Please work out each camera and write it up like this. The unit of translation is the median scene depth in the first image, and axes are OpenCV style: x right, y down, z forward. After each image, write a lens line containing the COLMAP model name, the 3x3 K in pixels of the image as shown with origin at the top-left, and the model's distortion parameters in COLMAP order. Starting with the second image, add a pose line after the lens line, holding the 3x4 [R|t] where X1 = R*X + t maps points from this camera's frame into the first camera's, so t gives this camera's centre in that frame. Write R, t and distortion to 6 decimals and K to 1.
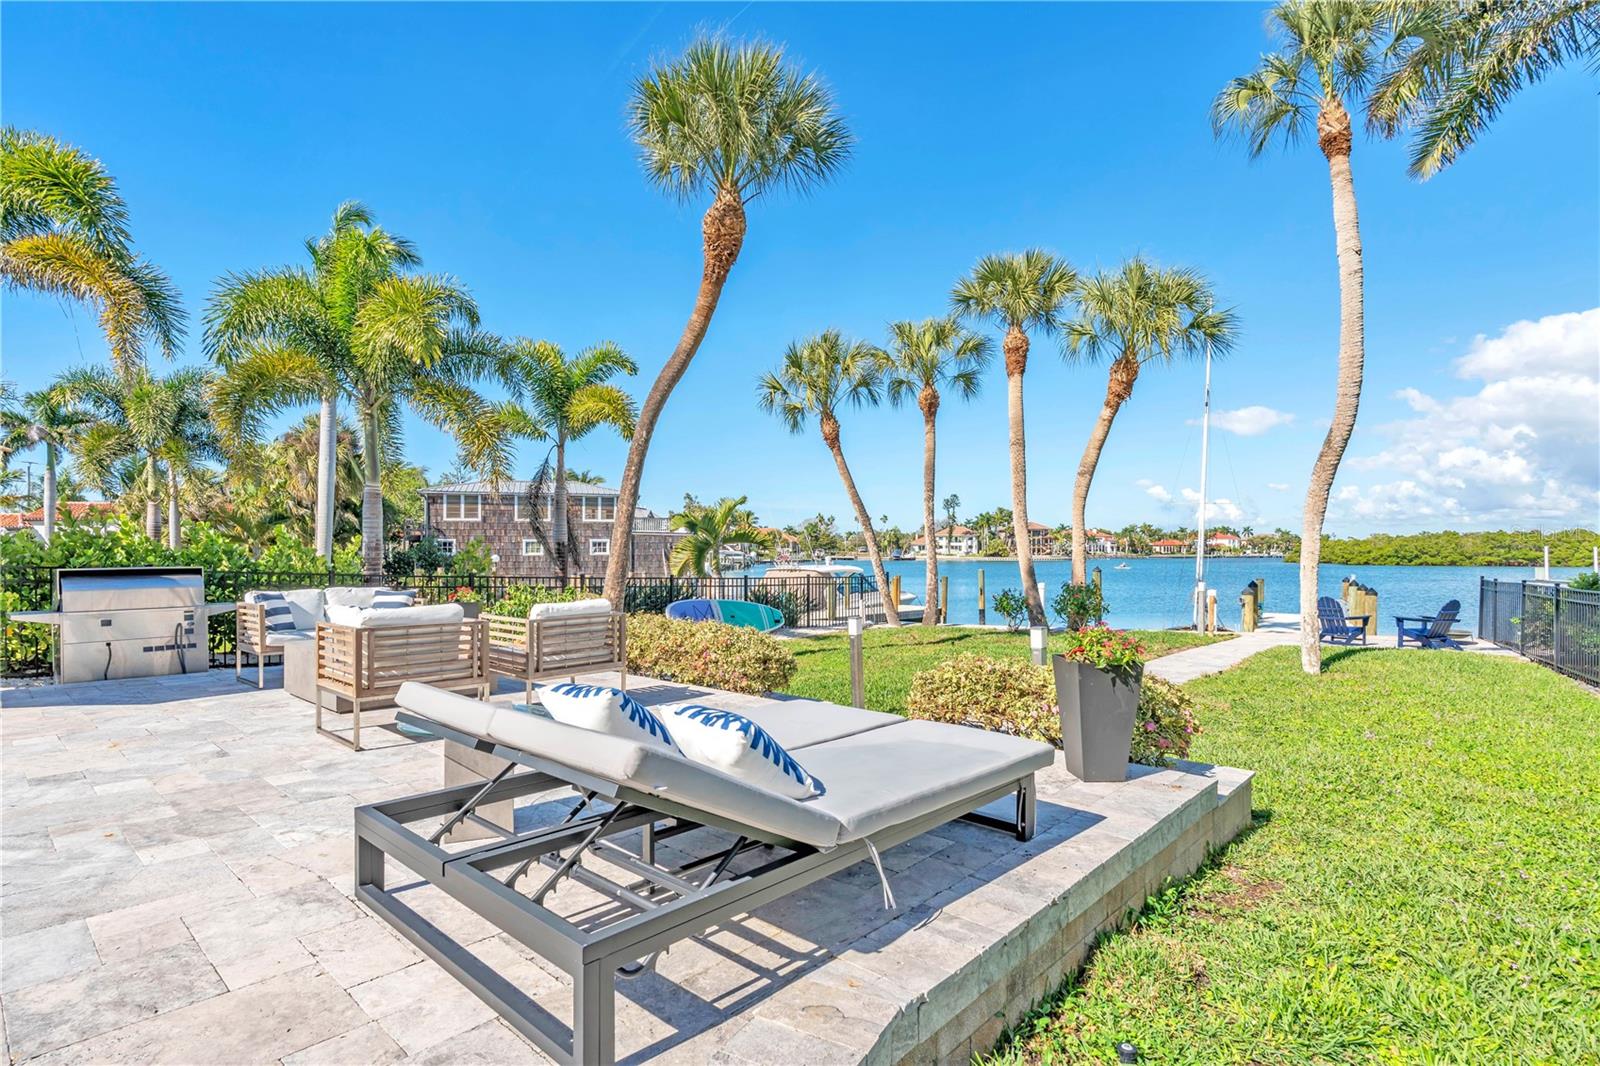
lens RADIAL K [[807.5, 0, 800.0], [0, 807.5, 564.4], [0, 0, 1]] dist [0.000611, 0.000257]
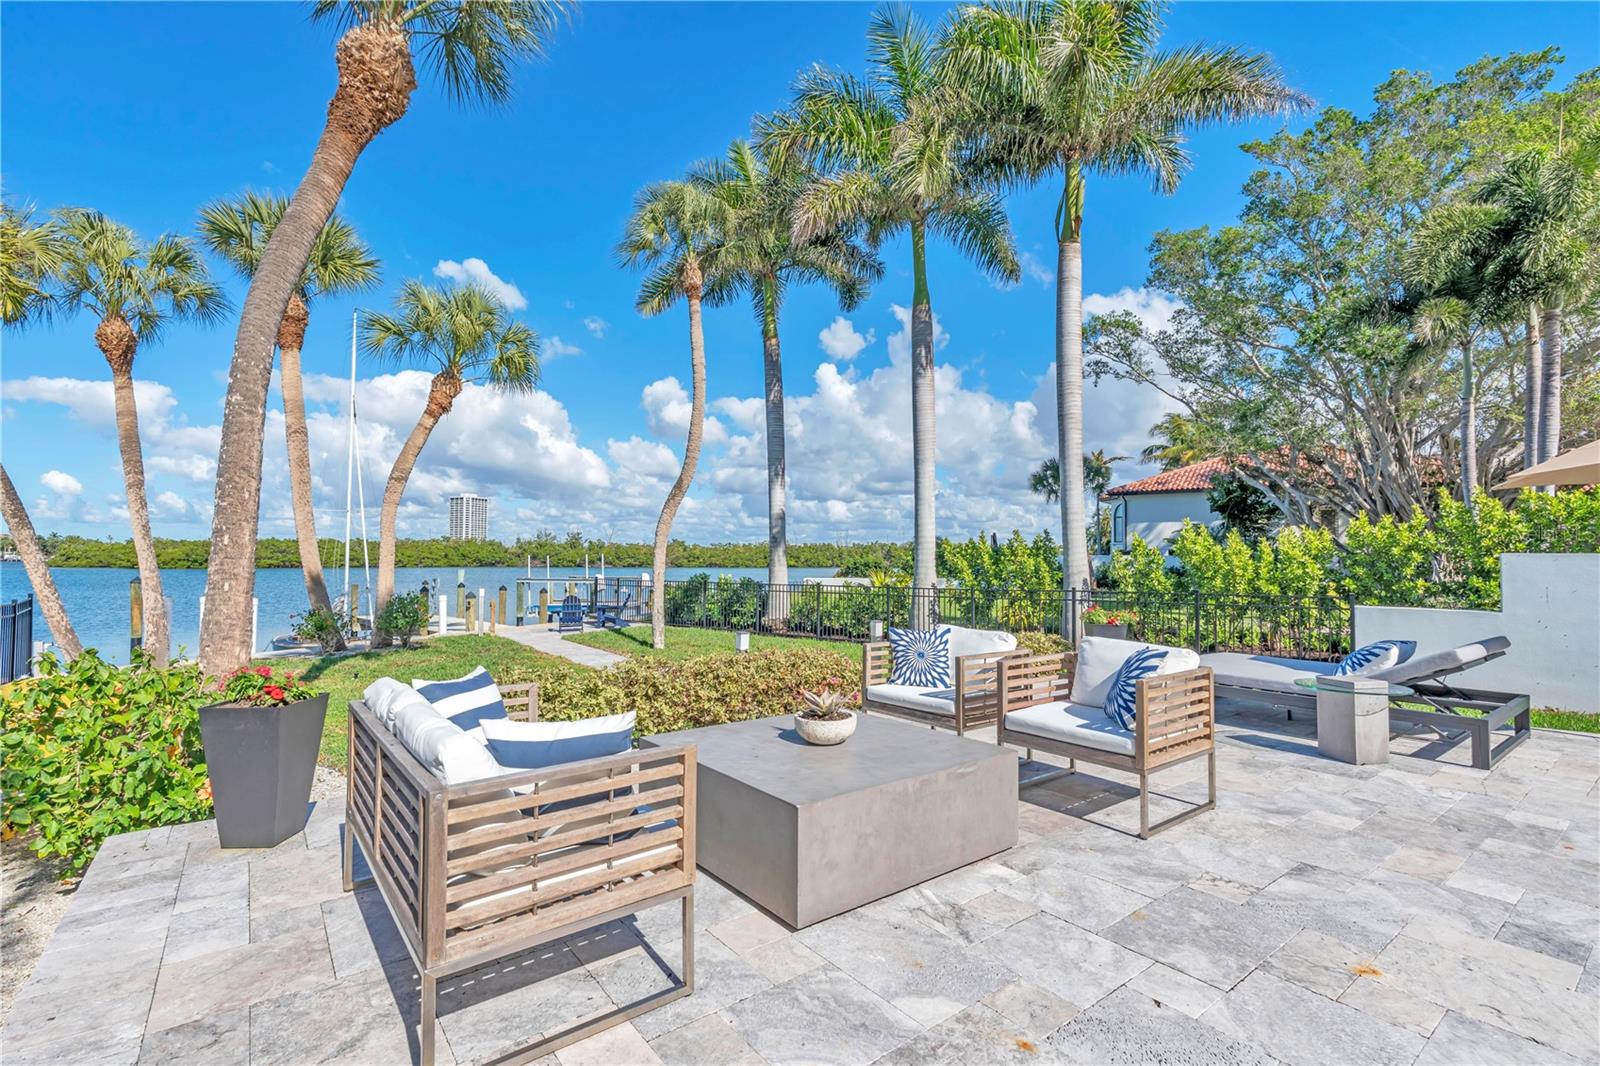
lens RADIAL K [[740.0, 0, 800.0], [0, 740.0, 533.0], [0, 0, 1]] dist [-0.001276, -0.000339]
pose [[0.153930, 0.034311, 0.987486, -0.077071], [0.009822, 0.999294, -0.036252, -0.002259], [-0.988033, 0.015279, 0.153484, 0.071515]]
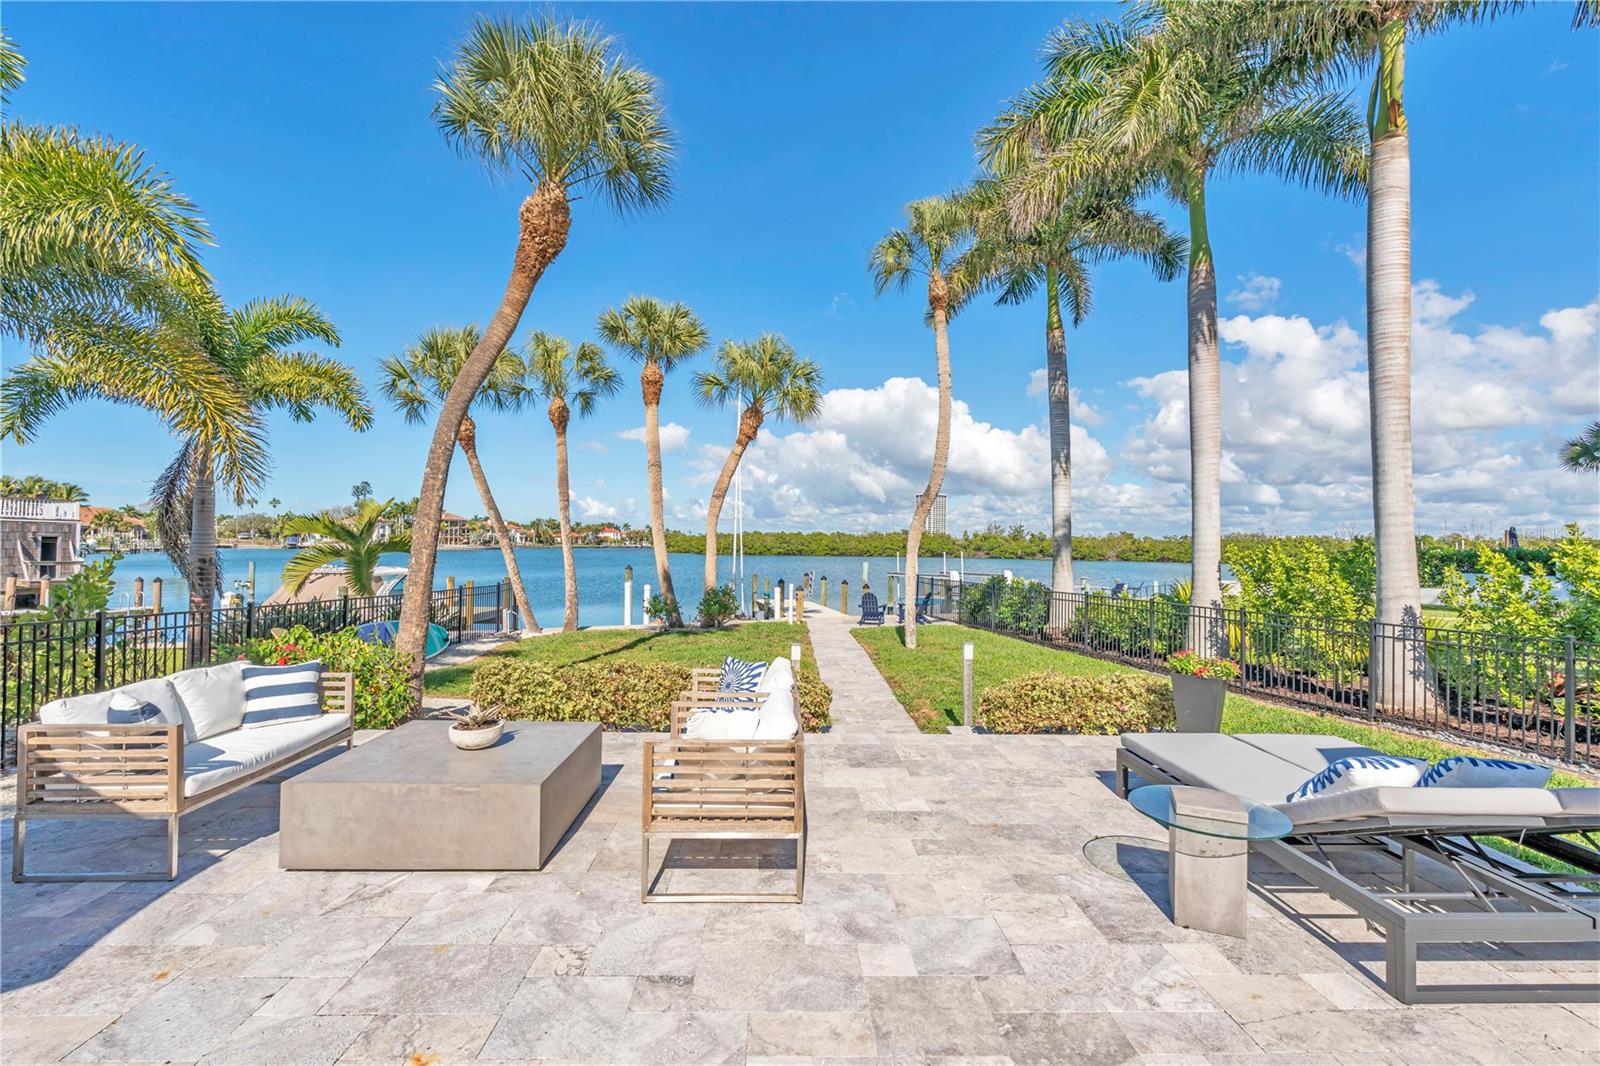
lens RADIAL K [[711.2, 0, 800.0], [0, 711.2, 533.0], [0, 0, 1]] dist [-0.001252, -0.000522]
pose [[0.707628, 0.020476, 0.706289, -0.056041], [-0.003411, 0.999667, -0.025564, -0.005473], [-0.706577, 0.015681, 0.707462, 0.028336]]
